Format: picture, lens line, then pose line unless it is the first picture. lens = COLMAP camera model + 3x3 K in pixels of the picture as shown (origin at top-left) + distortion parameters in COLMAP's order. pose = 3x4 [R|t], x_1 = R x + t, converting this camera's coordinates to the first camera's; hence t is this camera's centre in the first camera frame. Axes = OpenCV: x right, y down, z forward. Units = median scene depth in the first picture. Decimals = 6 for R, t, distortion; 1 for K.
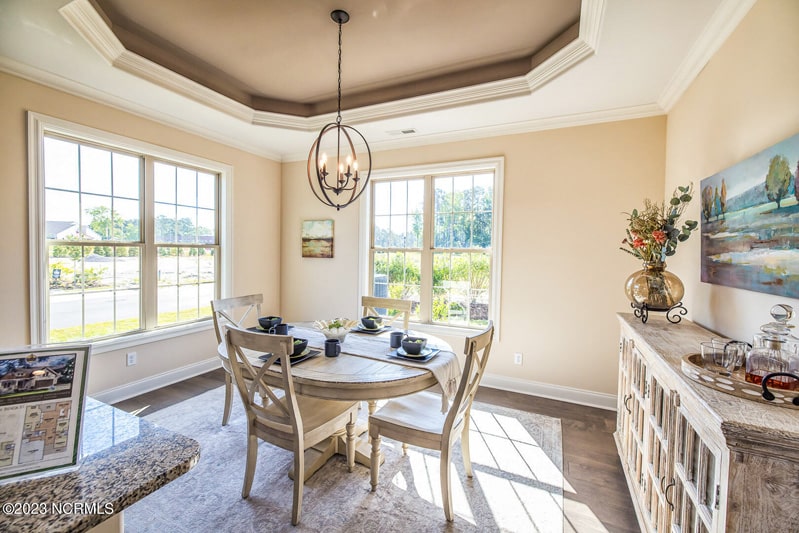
lens RADIAL K [[336.5, 0, 399.0], [0, 336.5, 263.5], [0, 0, 1]] dist [0.000815, 0.000146]
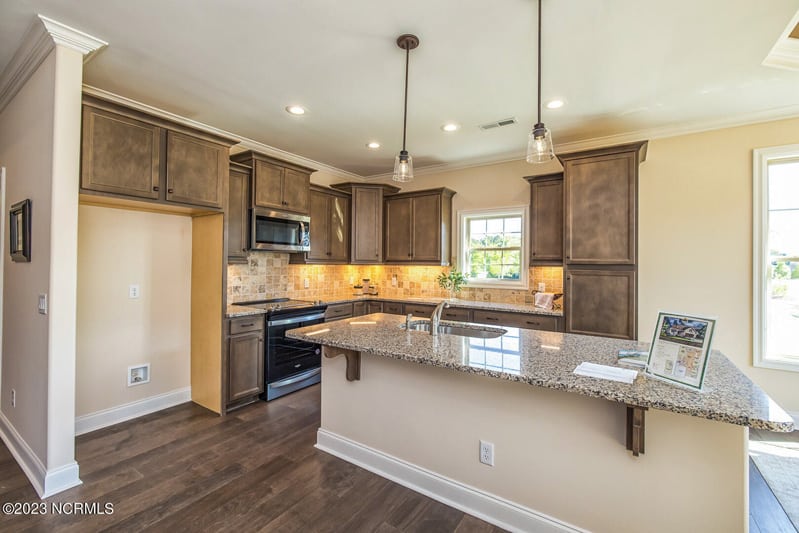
lens RADIAL K [[336.5, 0, 400.7], [0, 336.5, 262.1], [0, 0, 1]] dist [0.000815, 0.000146]
pose [[-0.131454, -0.016714, -0.991181, 0.809023], [-0.048914, 0.998749, -0.010355, 0.073054], [0.990115, 0.047121, -0.132107, -0.229666]]
